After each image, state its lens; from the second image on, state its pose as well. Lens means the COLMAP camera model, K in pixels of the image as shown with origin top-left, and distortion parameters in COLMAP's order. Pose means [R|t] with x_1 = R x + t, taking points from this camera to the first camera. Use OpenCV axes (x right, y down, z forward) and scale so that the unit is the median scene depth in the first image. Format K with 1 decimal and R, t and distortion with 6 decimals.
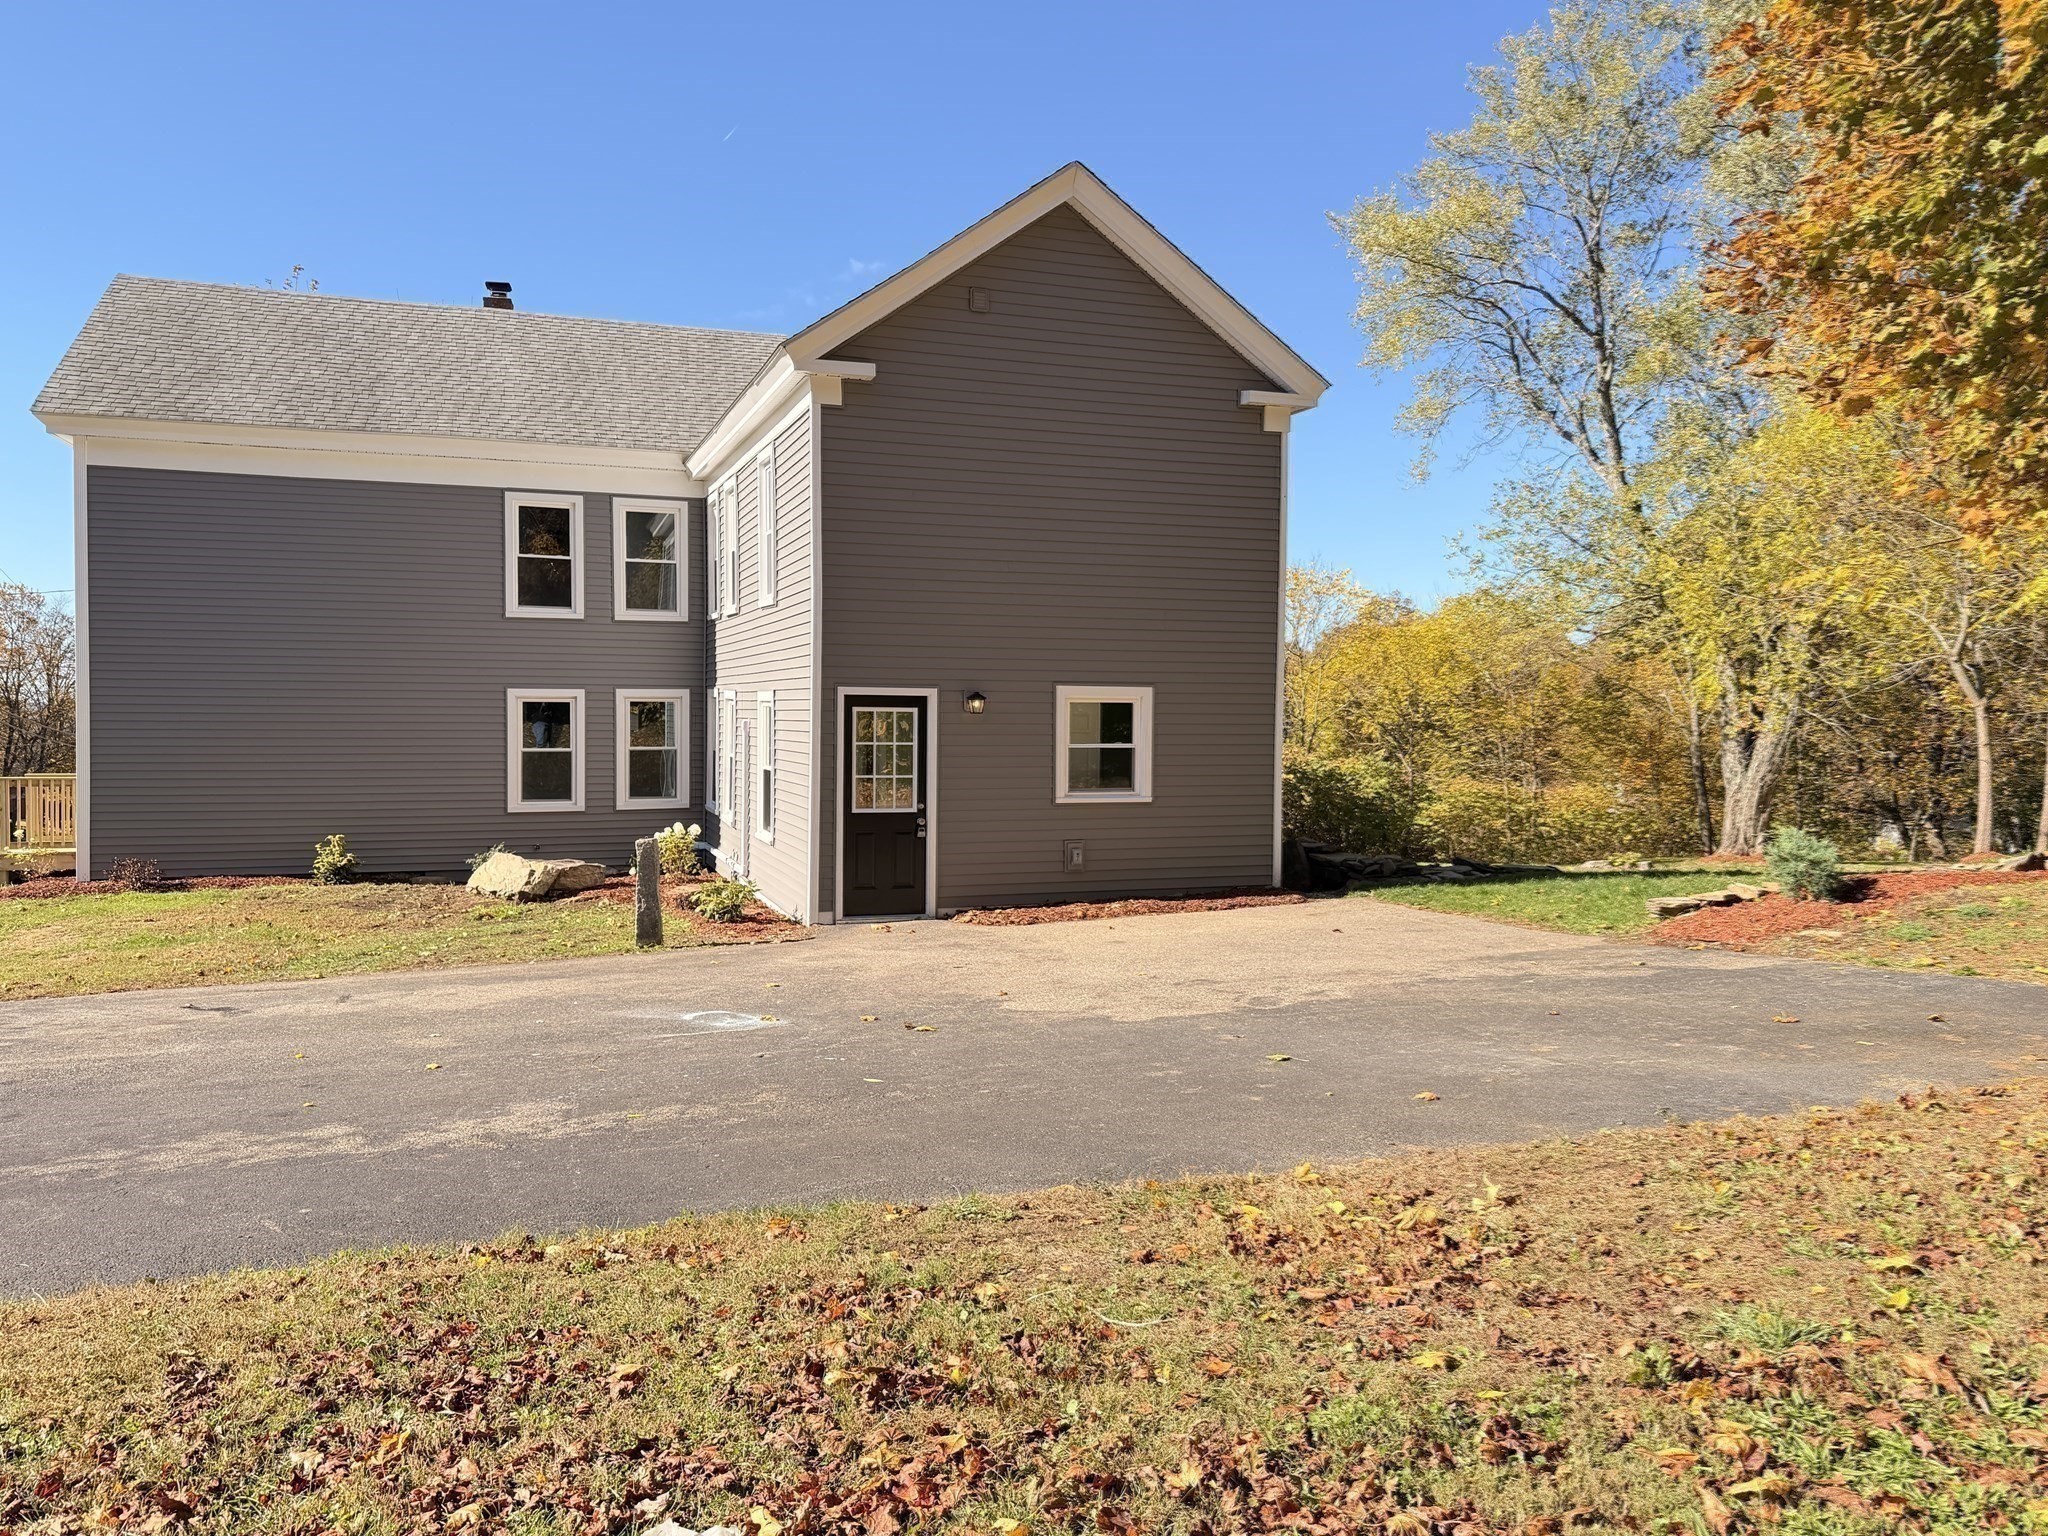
lens RADIAL K [[1475.6, 0, 1034.2], [0, 1475.6, 758.3], [0, 0, 1]] dist [0.080717, -0.000925]
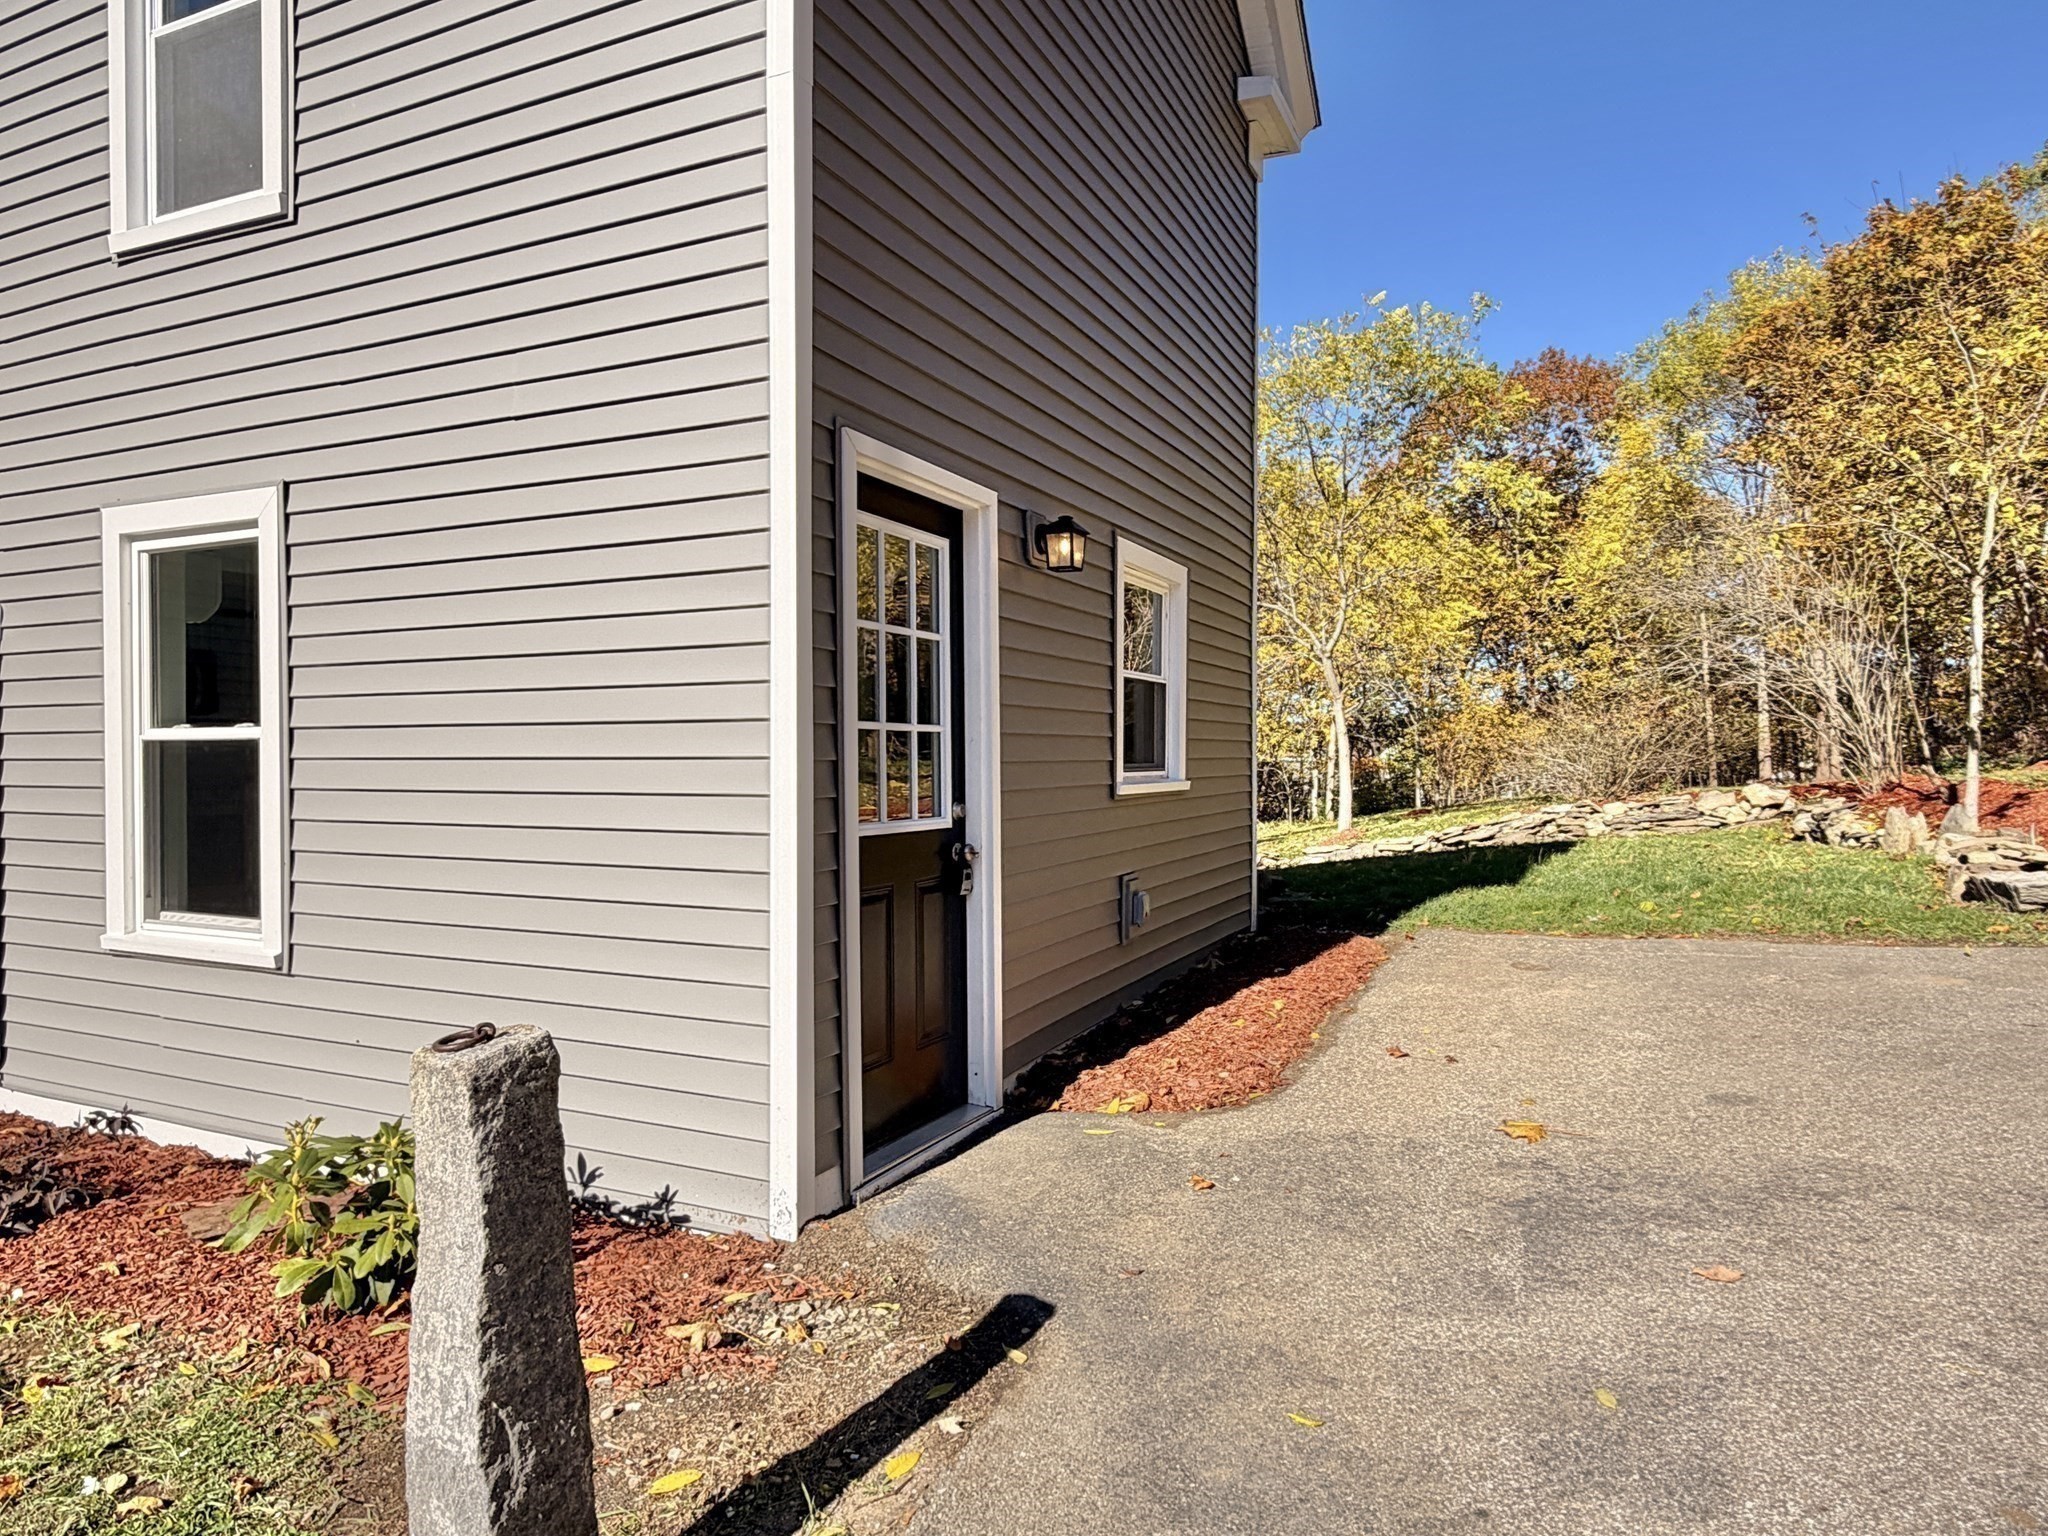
lens RADIAL K [[1257.0, 0, 1016.3], [0, 1257.0, 771.9], [0, 0, 1]] dist [-0.006877, -0.000690]
pose [[0.706209, -0.018623, 0.707759, -0.230324], [0.028289, 0.999598, -0.001925, 0.019078], [-0.707438, 0.021381, 0.706452, 0.623440]]
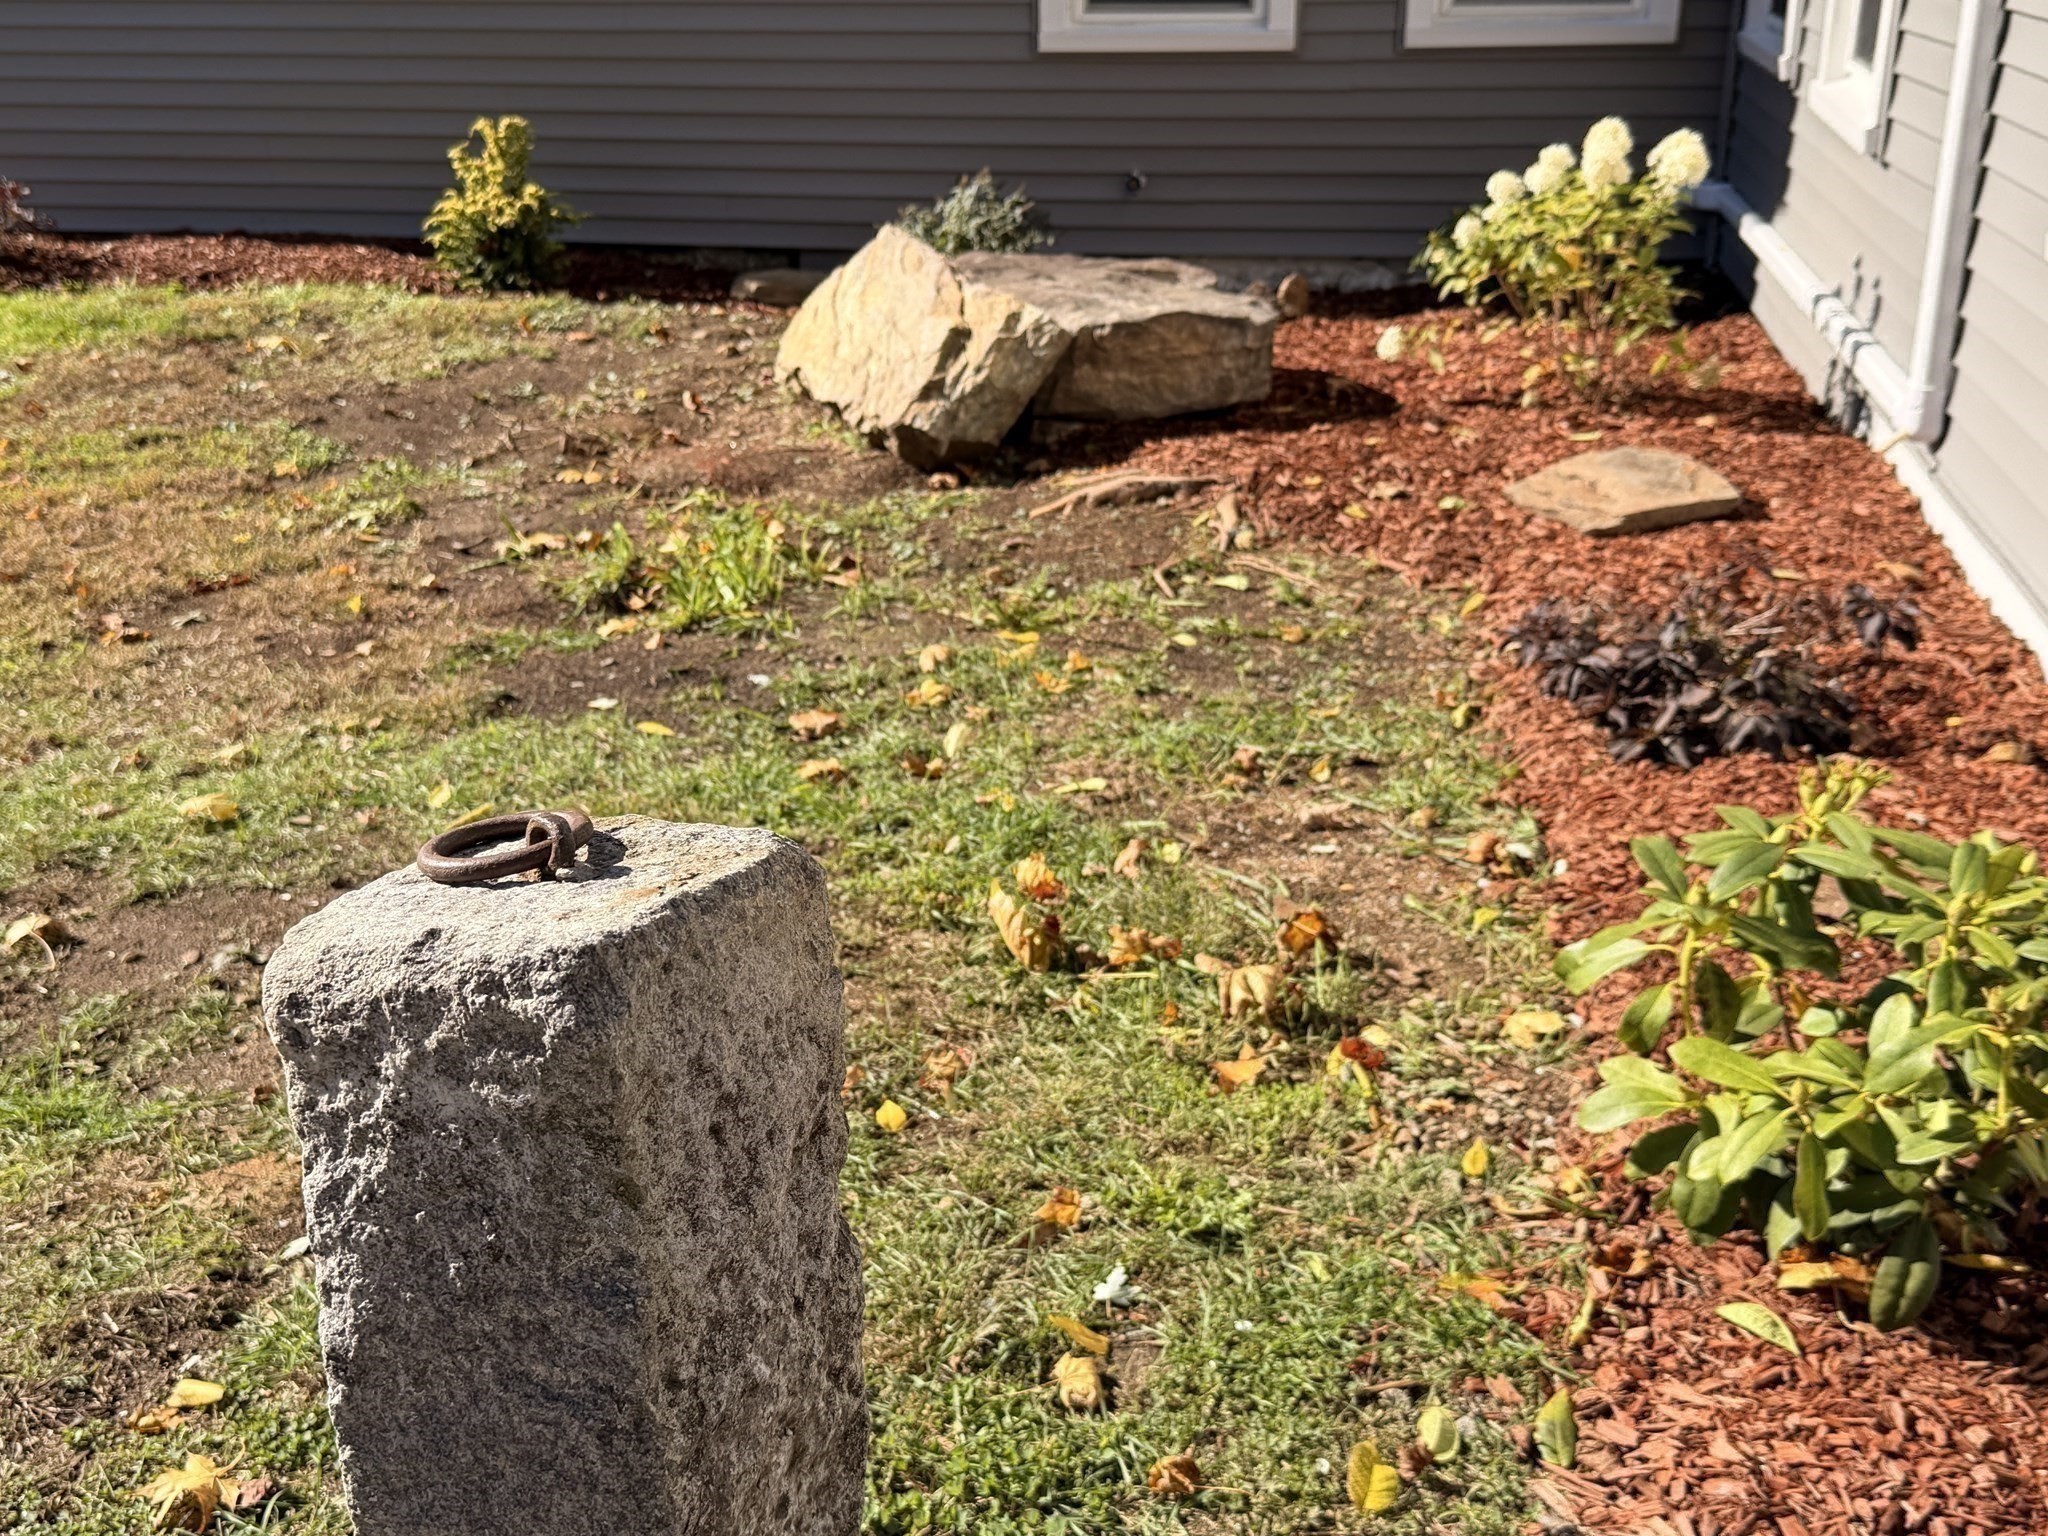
lens RADIAL K [[2253.8, 0, 1029.7], [0, 2253.8, 759.8], [0, 0, 1]] dist [0.121230, 0.000000]
pose [[0.880888, 0.161025, -0.445092, -0.157699], [-0.001603, 0.941363, 0.337393, 0.018783], [0.473321, -0.296492, 0.829493, 0.686160]]
